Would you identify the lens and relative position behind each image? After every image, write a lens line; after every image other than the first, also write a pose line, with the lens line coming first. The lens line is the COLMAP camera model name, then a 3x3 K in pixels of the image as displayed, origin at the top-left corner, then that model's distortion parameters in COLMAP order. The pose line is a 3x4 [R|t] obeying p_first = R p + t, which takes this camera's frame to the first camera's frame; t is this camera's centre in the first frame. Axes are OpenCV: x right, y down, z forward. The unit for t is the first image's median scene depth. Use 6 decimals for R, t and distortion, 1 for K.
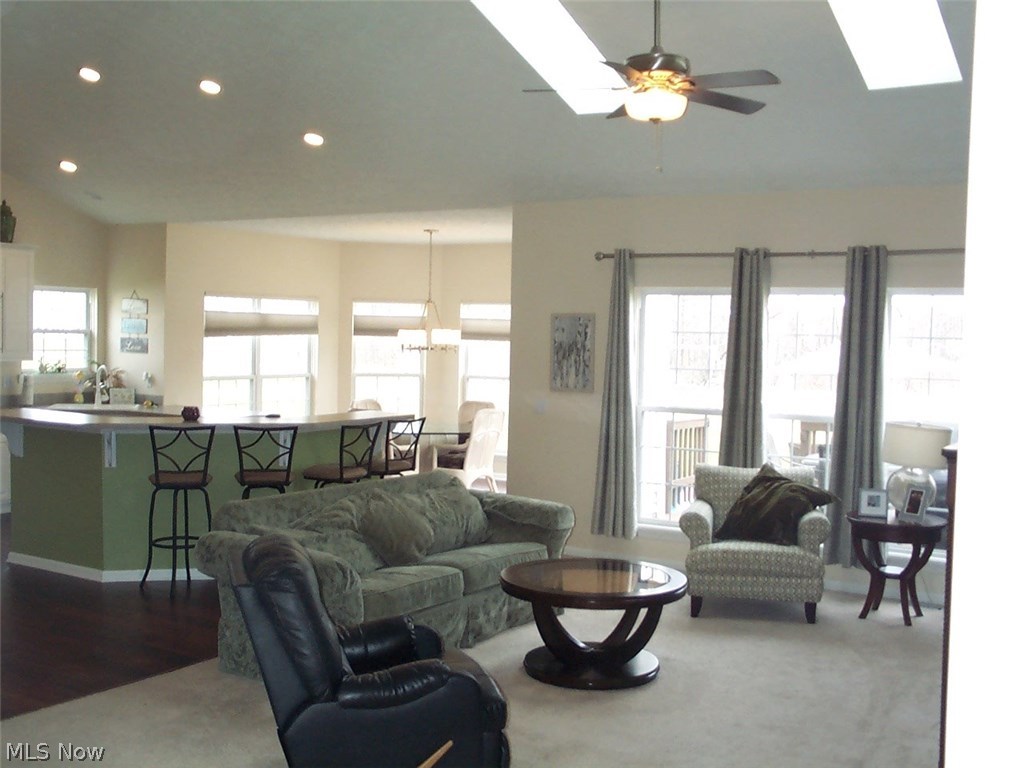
lens RADIAL K [[1137.8, 0, 485.3], [0, 1137.8, 386.6], [0, 0, 1]] dist [-0.162793, 0.361755]
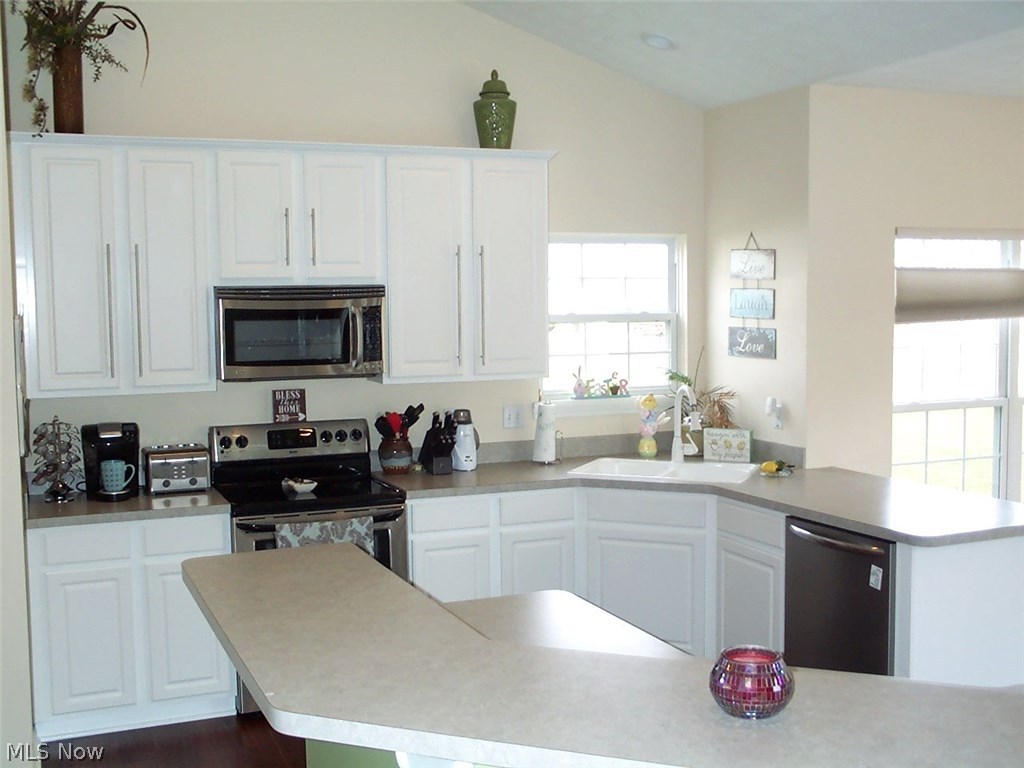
lens RADIAL K [[1137.8, 0, 485.3], [0, 1137.8, 386.6], [0, 0, 1]] dist [-0.162793, 0.361755]
pose [[0.816086, 0.011133, -0.577824, -0.118627], [0.002793, 0.999727, 0.023206, -0.029268], [0.577924, -0.020553, 0.815832, 0.521973]]
